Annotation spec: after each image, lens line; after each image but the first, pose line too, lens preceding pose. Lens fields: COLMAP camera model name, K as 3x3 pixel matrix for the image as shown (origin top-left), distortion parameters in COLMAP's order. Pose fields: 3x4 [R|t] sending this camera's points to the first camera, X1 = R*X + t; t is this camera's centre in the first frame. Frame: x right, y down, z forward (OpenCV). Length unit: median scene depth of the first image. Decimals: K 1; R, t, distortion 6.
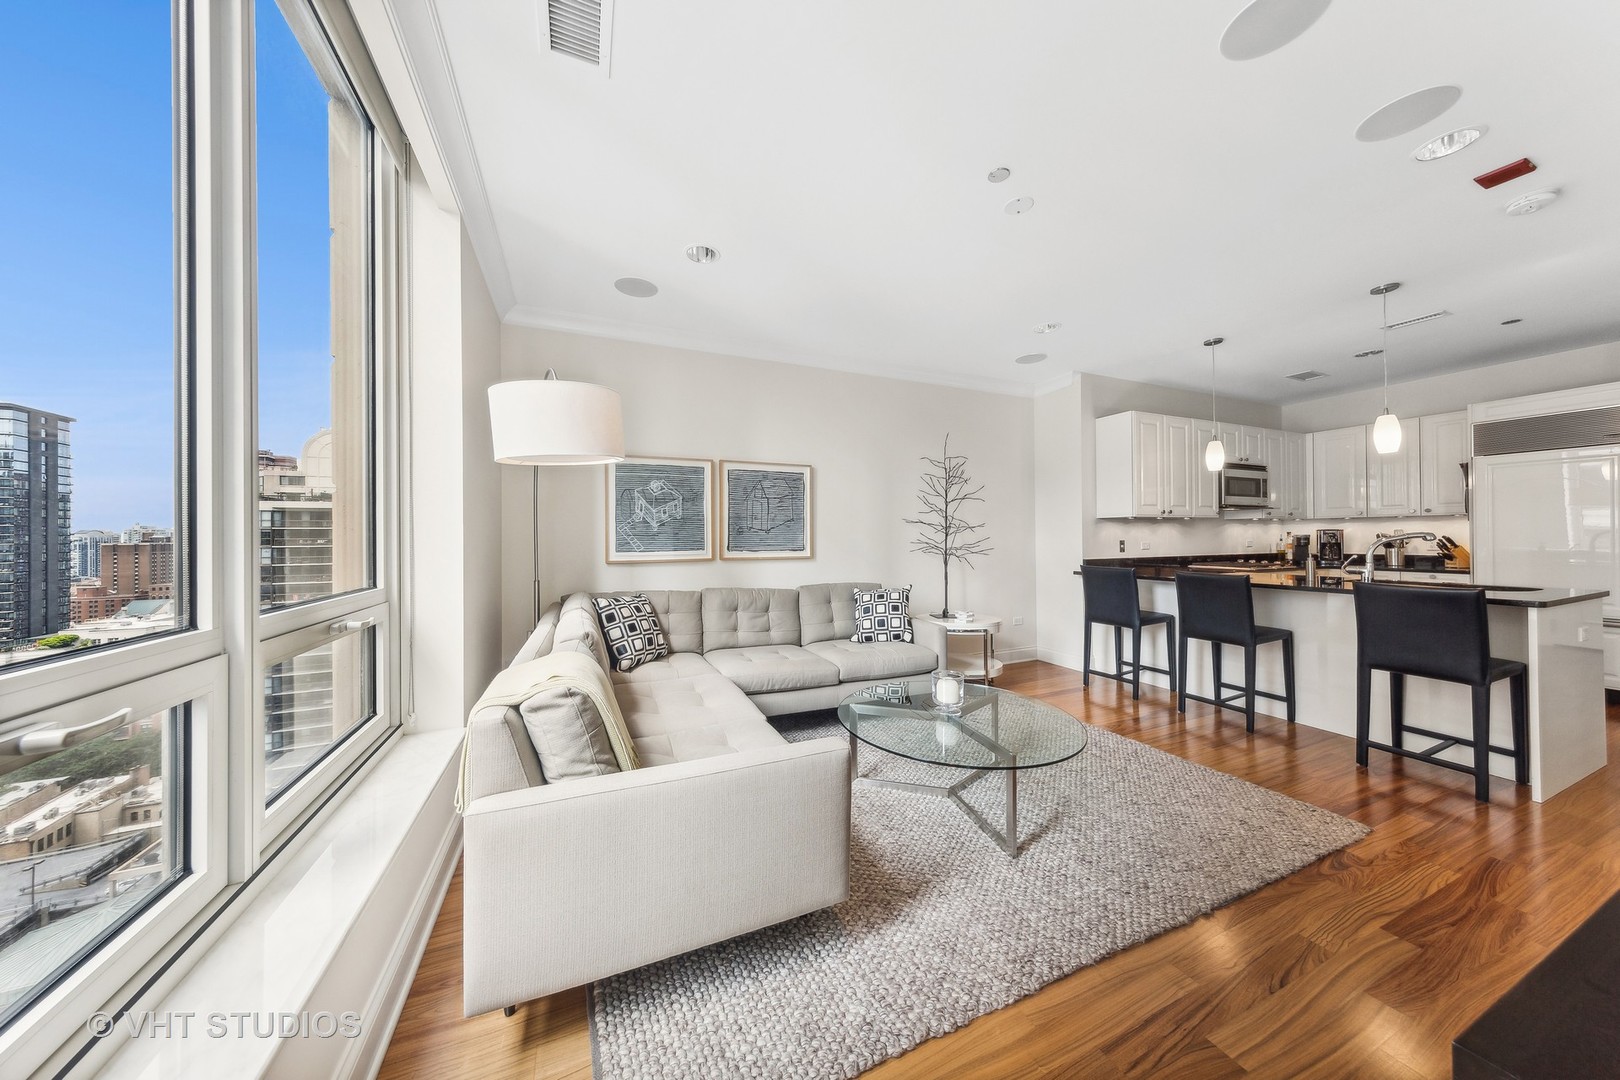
lens RADIAL K [[512.8, 0, 808.4], [0, 512.8, 537.2], [0, 0, 1]] dist [0.007280, -0.000677]
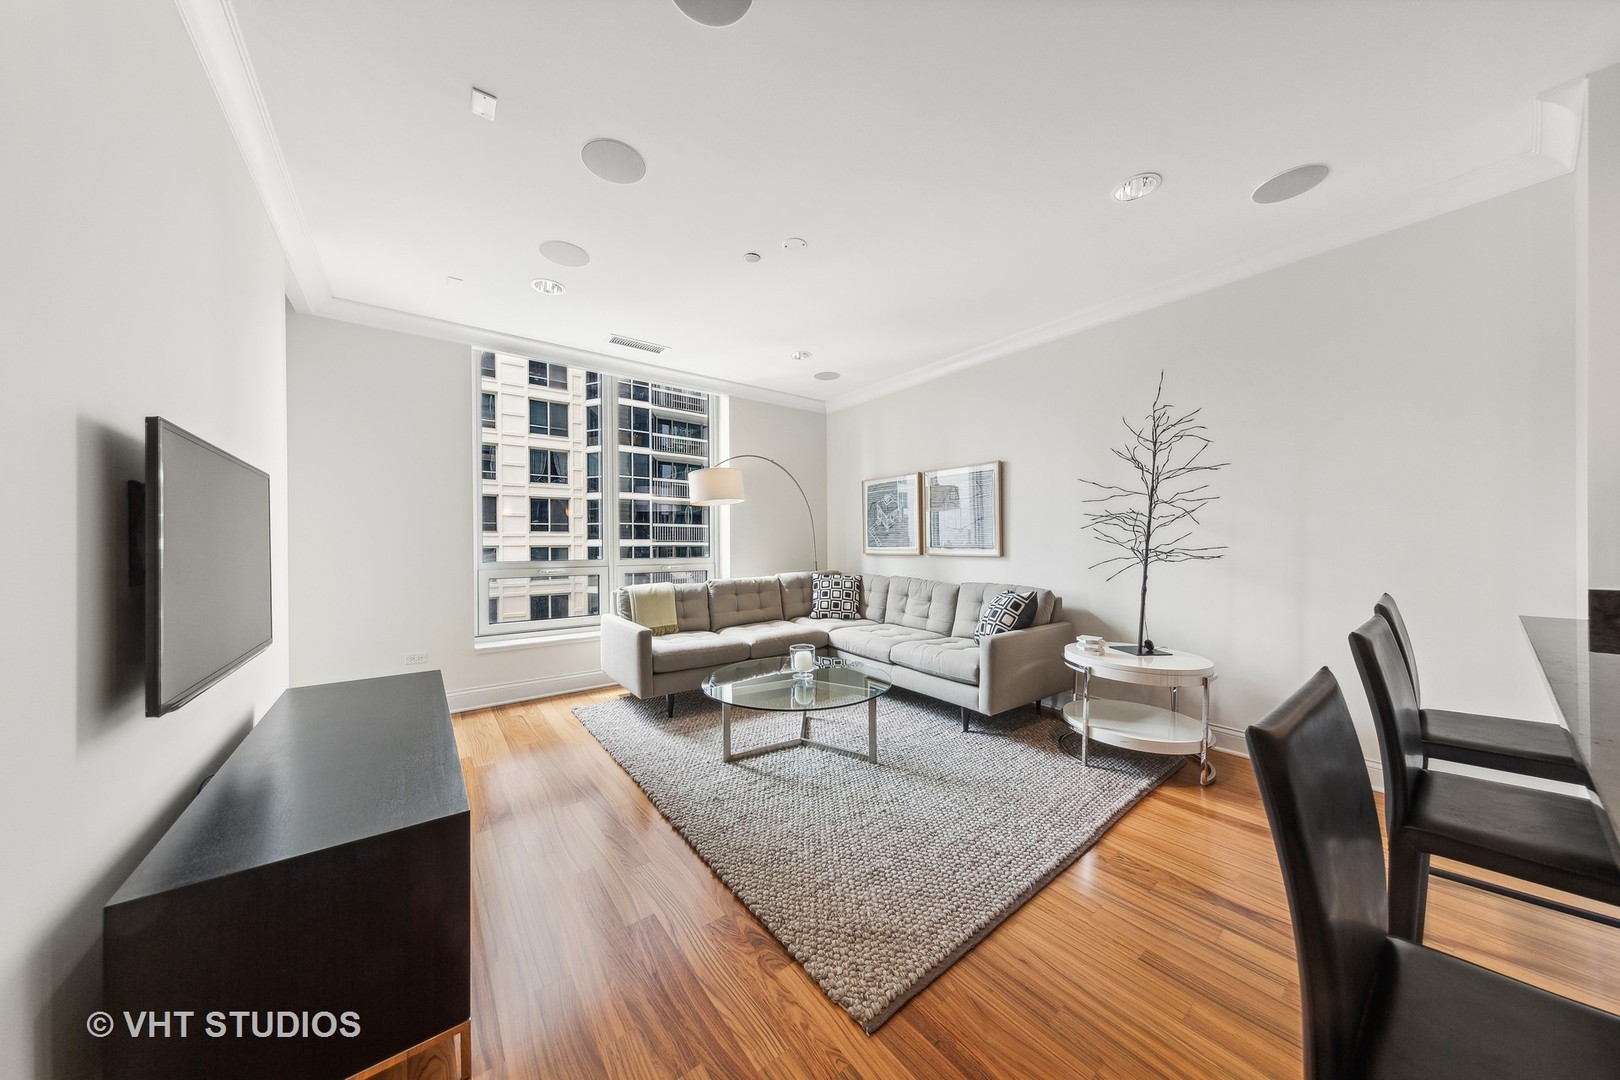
lens RADIAL K [[512.8, 0, 807.1], [0, 512.8, 545.7], [0, 0, 1]] dist [0.007280, -0.000677]
pose [[0.238885, 0.010949, -0.970986, 0.981054], [0.001248, 0.999932, 0.011582, 0.008607], [0.971047, -0.003978, 0.238855, 0.480248]]
